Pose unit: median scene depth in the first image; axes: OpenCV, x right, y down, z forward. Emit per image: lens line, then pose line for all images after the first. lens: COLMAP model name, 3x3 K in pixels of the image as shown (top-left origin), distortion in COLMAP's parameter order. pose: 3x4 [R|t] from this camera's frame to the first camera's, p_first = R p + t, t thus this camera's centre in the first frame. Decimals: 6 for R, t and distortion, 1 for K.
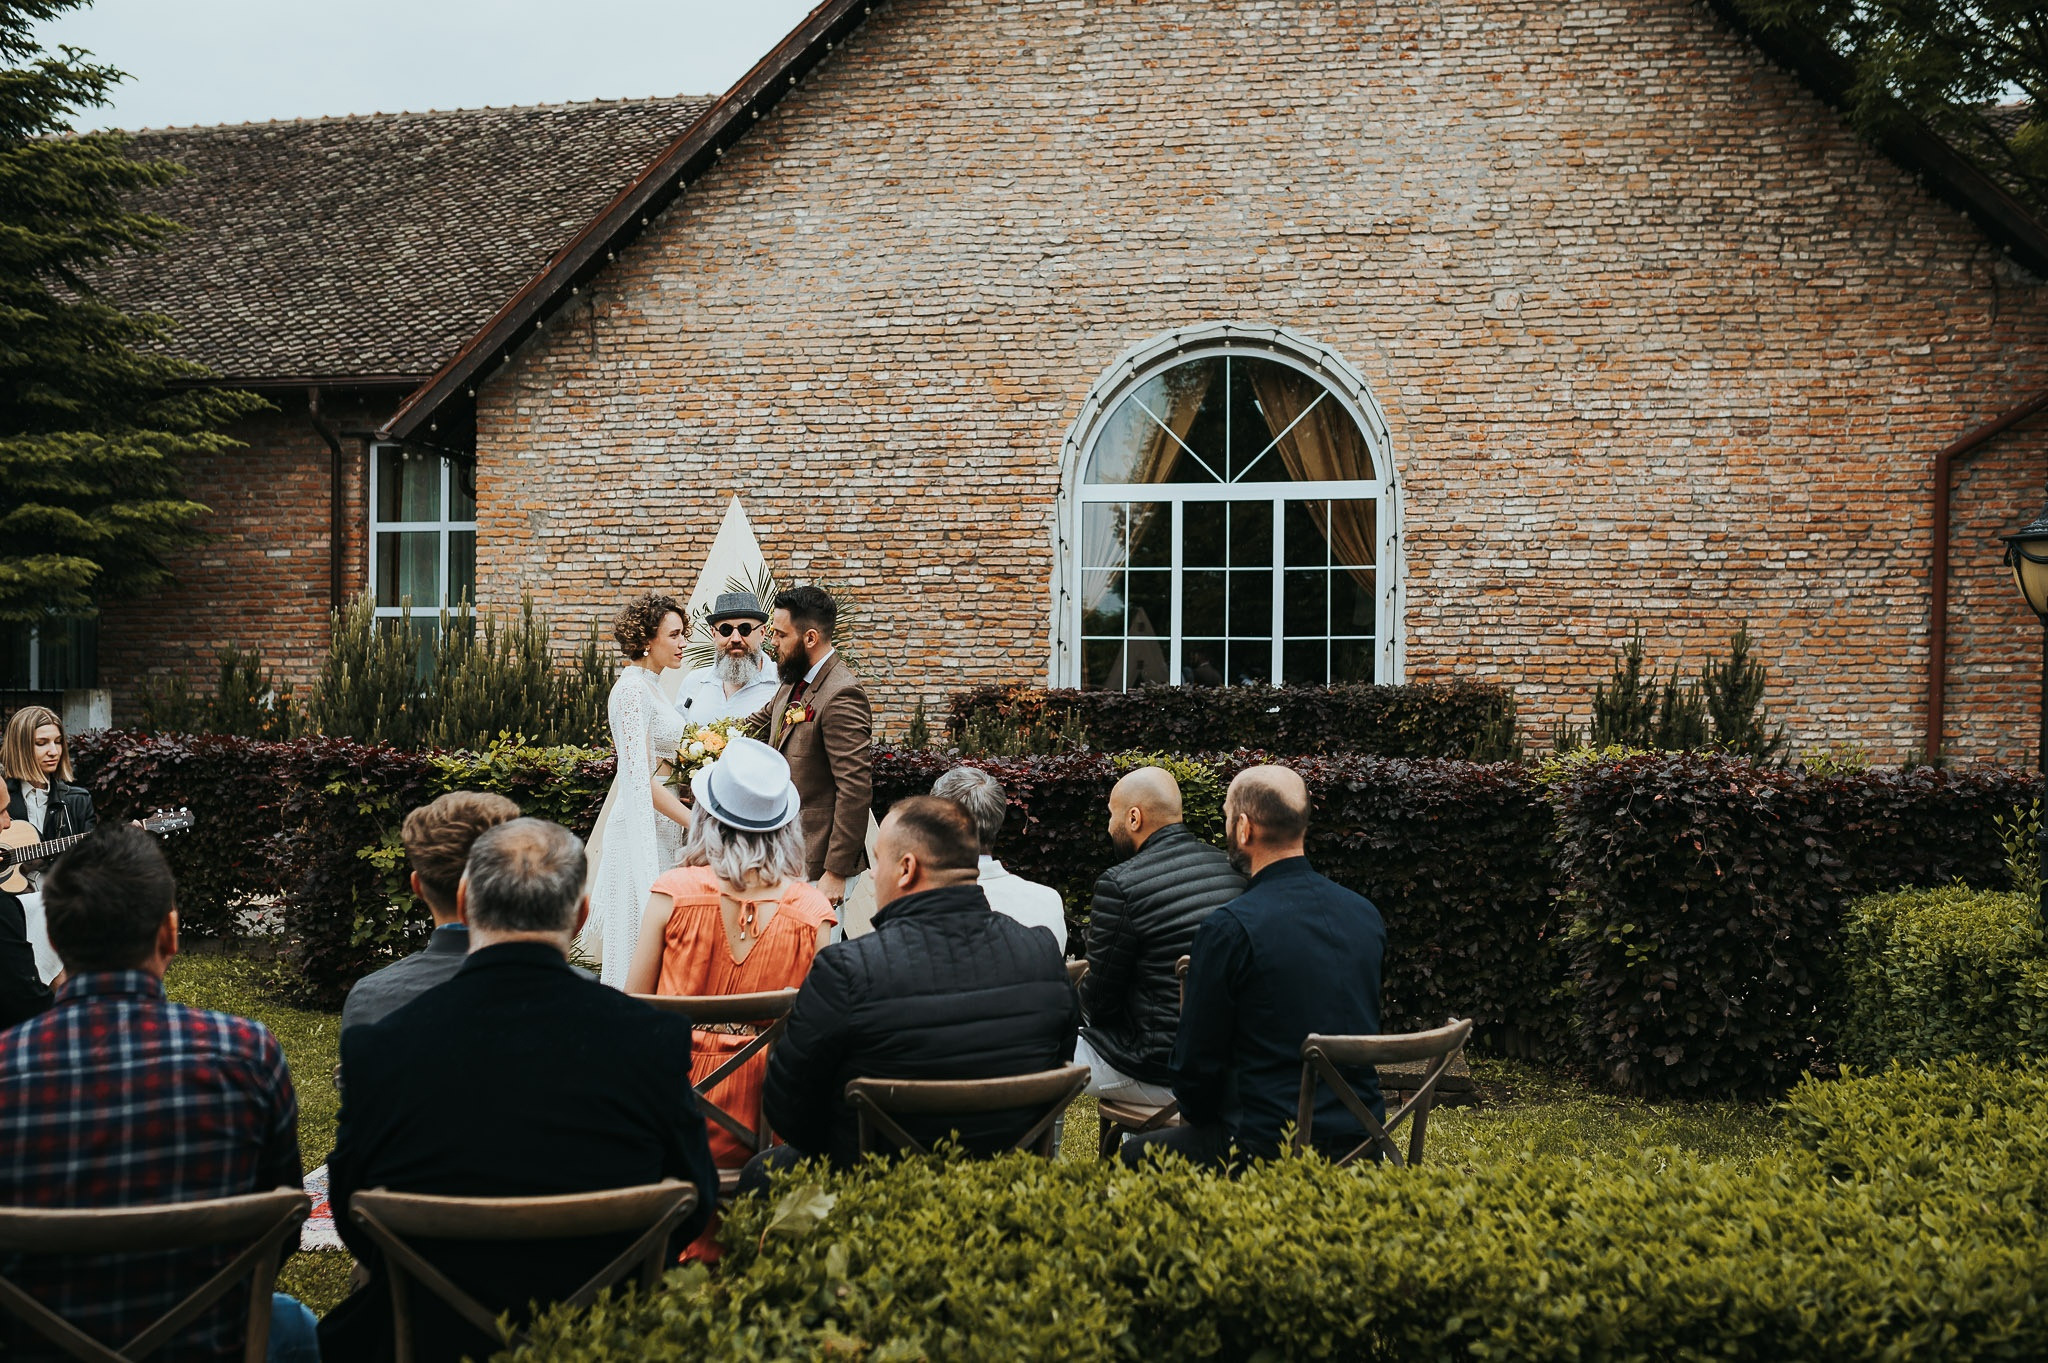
lens RADIAL K [[1918.2, 0, 1029.6], [0, 1918.2, 657.3], [0, 0, 1]] dist [-0.032893, 0.000000]
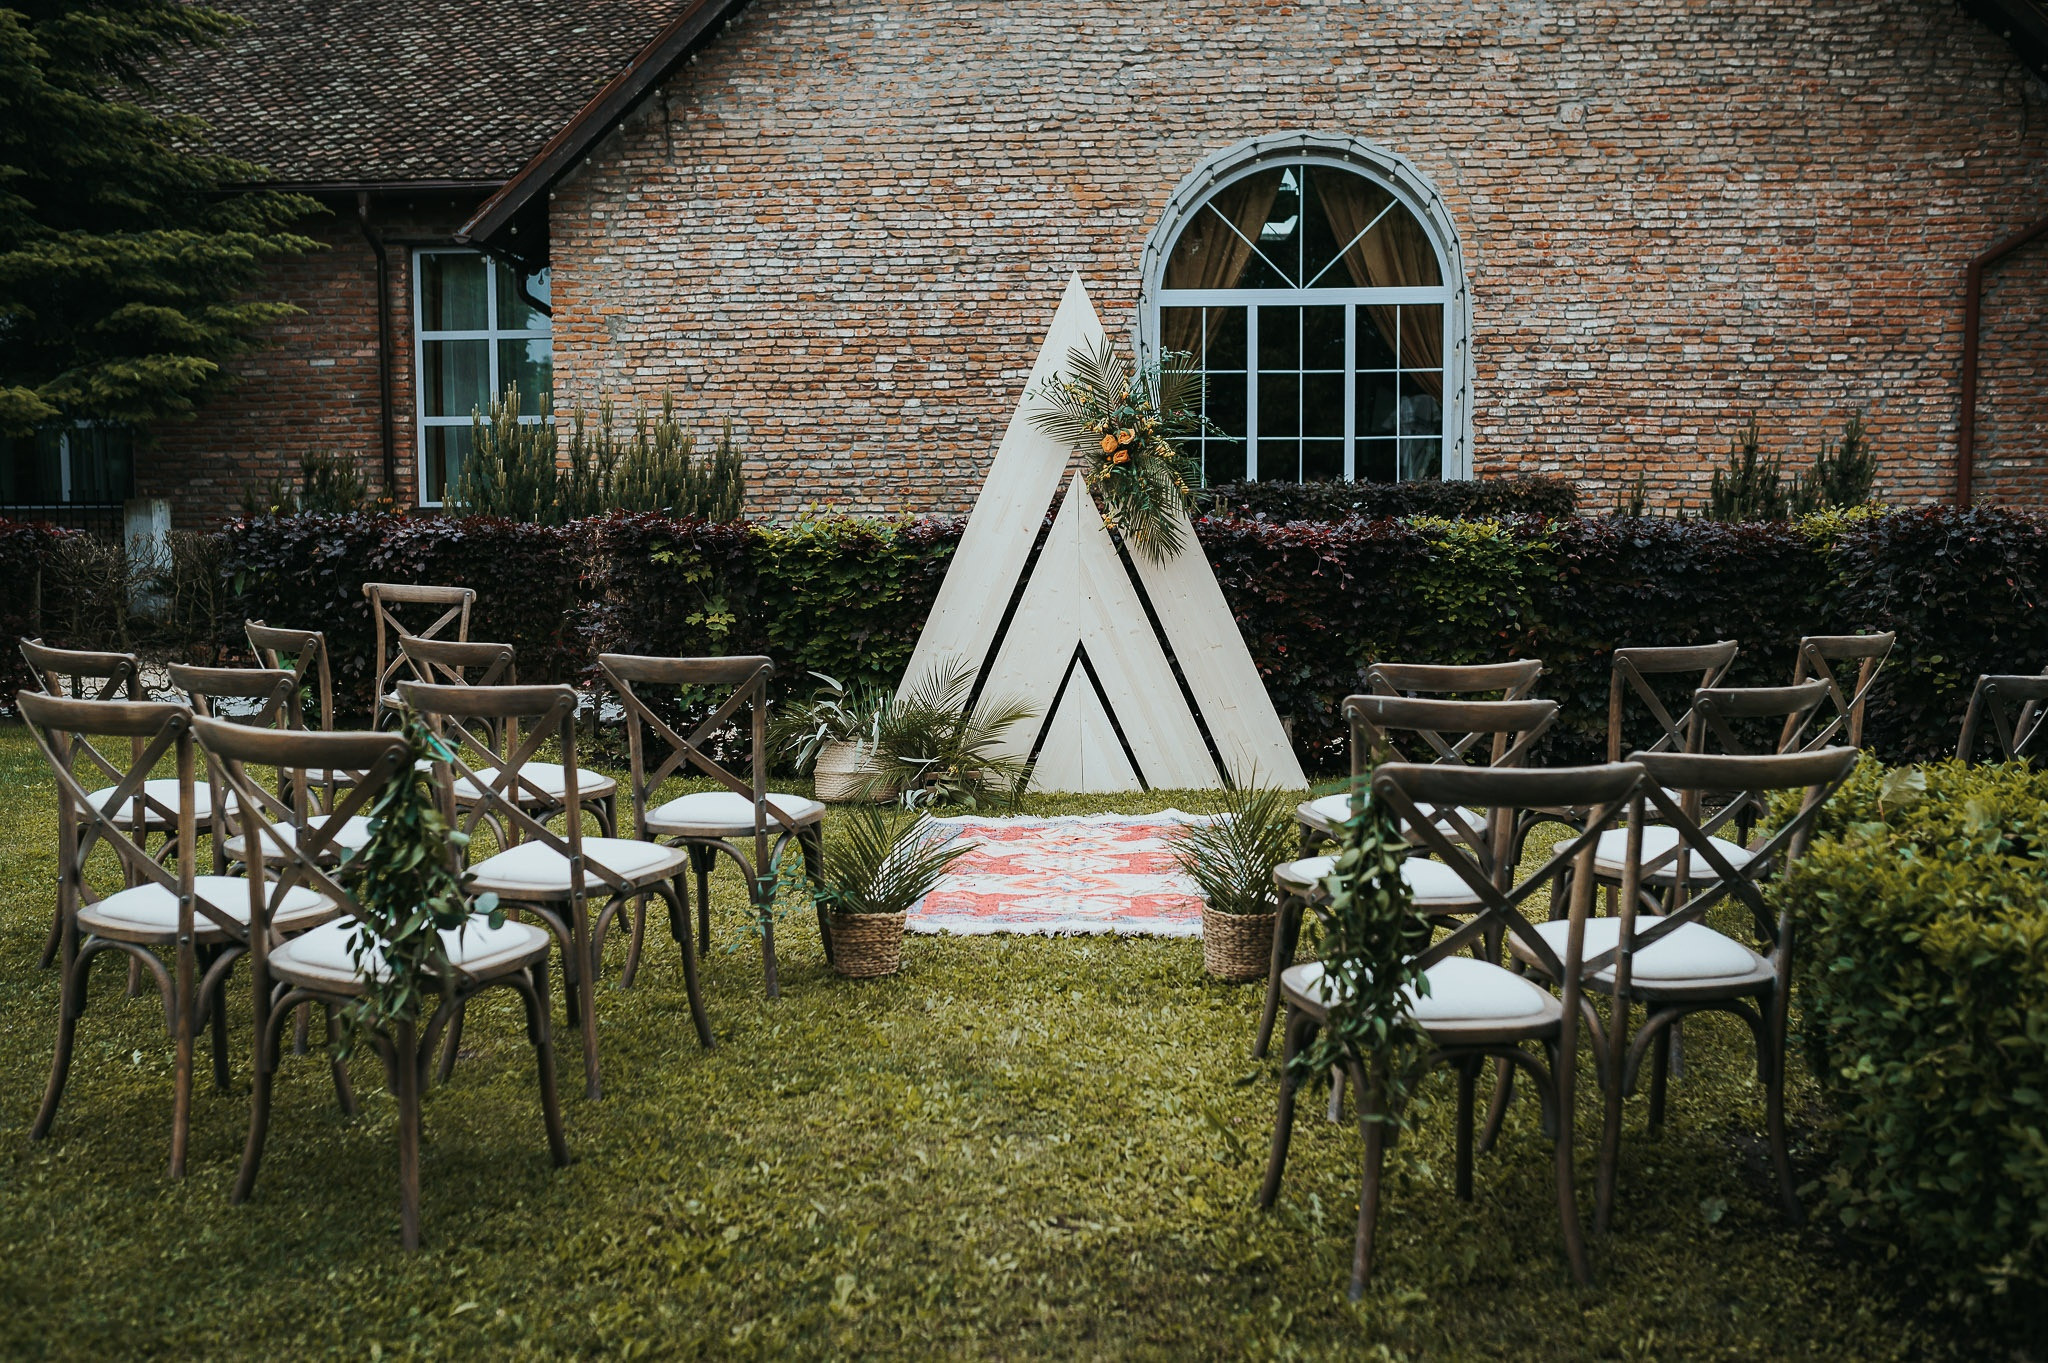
lens RADIAL K [[1918.2, 0, 987.9], [0, 1918.2, 619.6], [0, 0, 1]] dist [-0.032893, 0.000000]
pose [[0.996382, -0.011831, 0.084160, -0.155515], [0.006452, 0.997935, 0.063899, 0.020634], [-0.084742, -0.063125, 0.994401, -0.026658]]
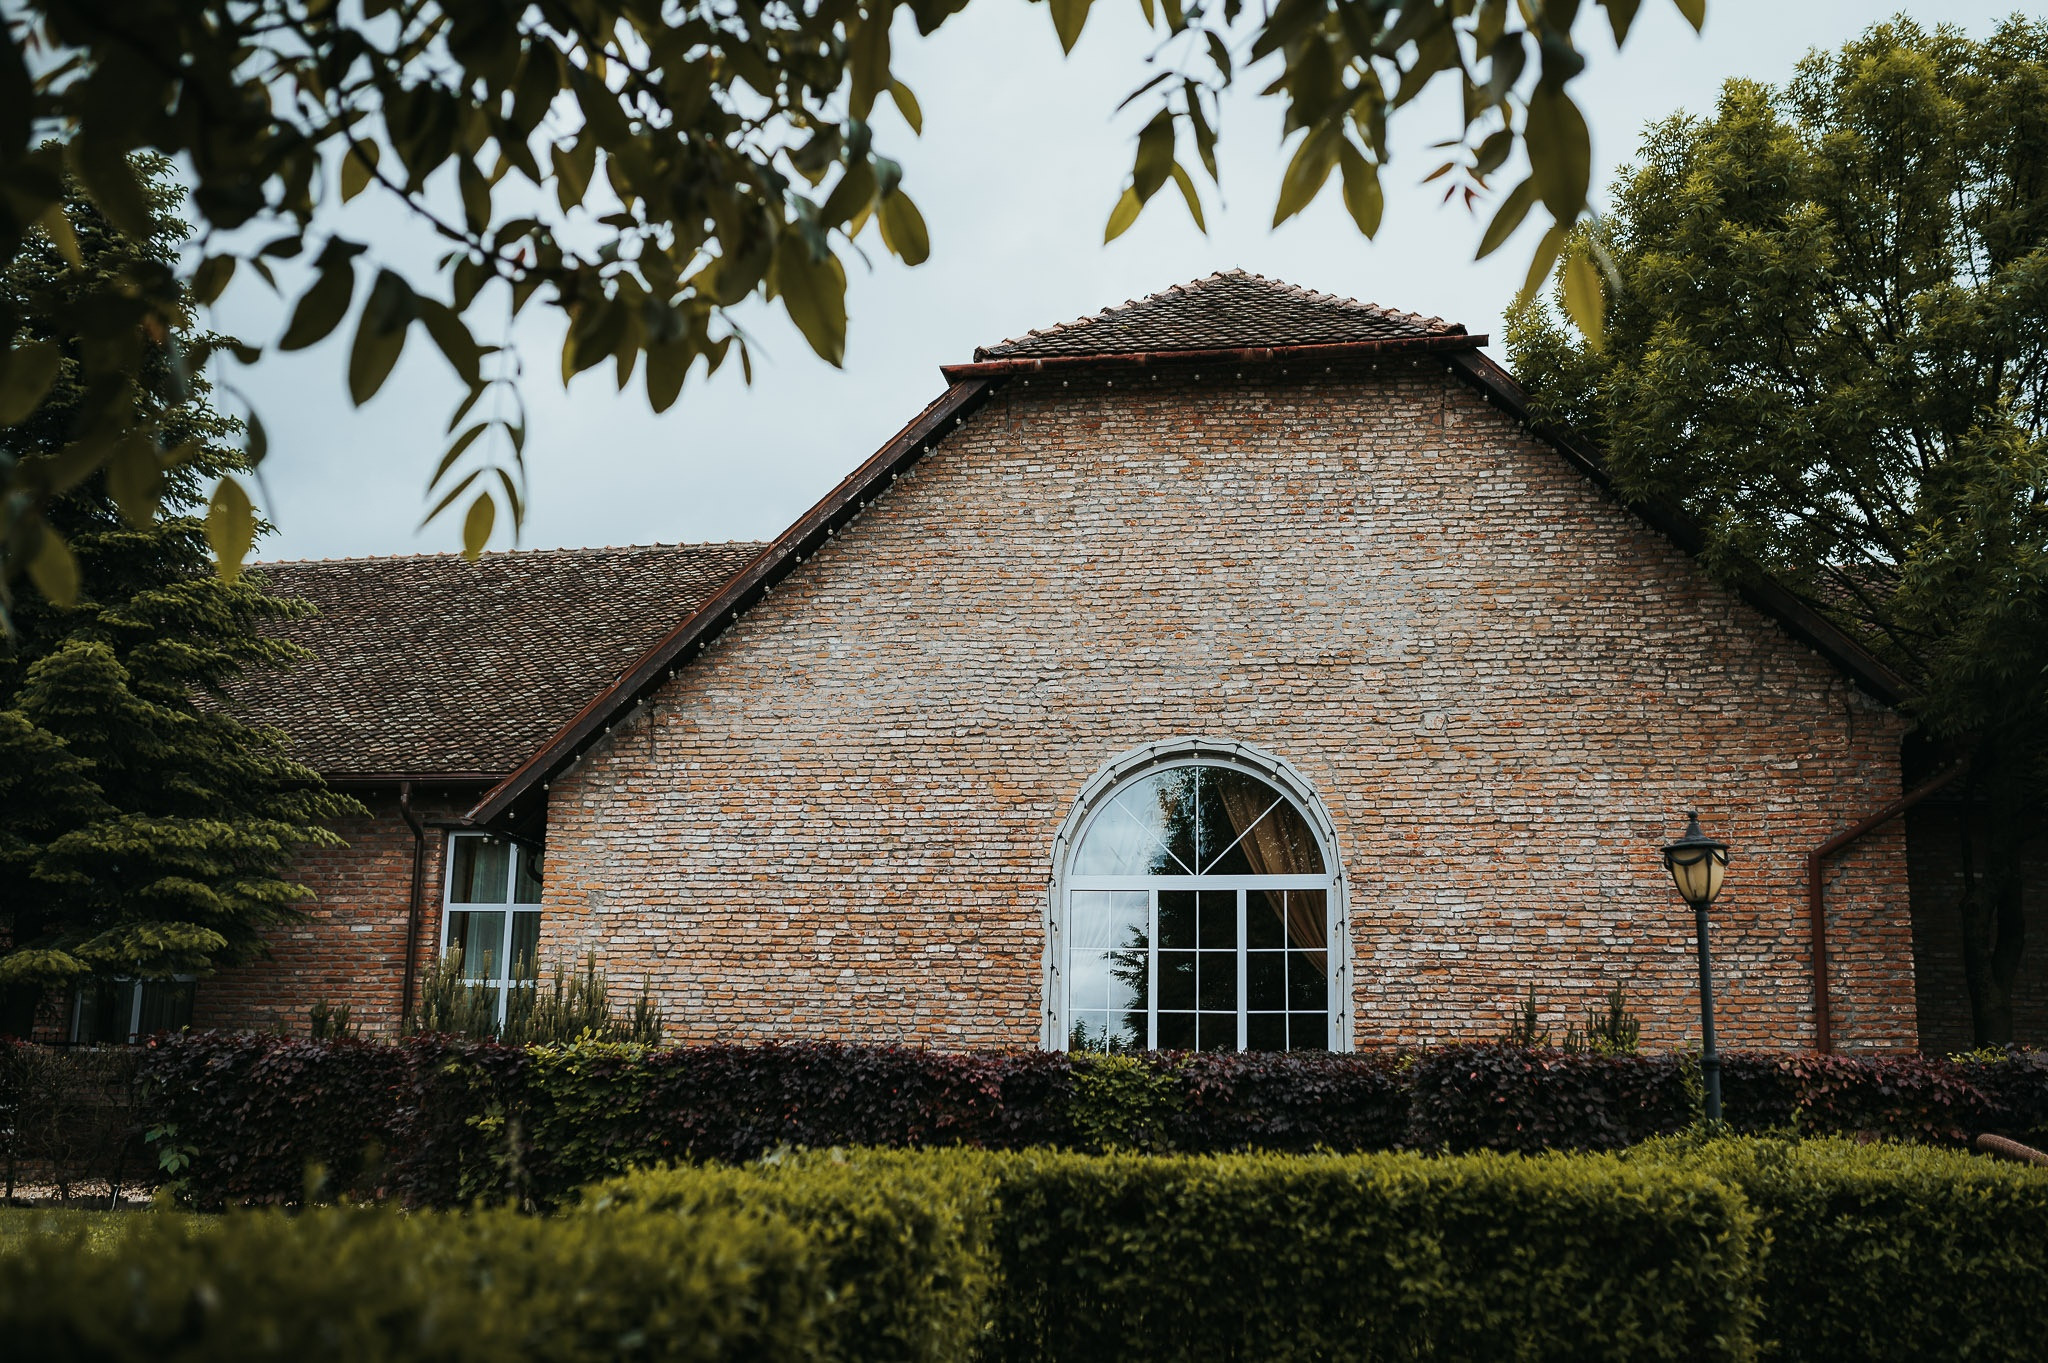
lens RADIAL K [[1918.2, 0, 1023.9], [0, 1918.2, 683.3], [0, 0, 1]] dist [-0.032893, 0.000000]
pose [[0.999798, 0.013795, -0.014592, 0.014735], [-0.016576, 0.977129, -0.212002, 0.042568], [0.011334, 0.212201, 0.977160, -0.149786]]
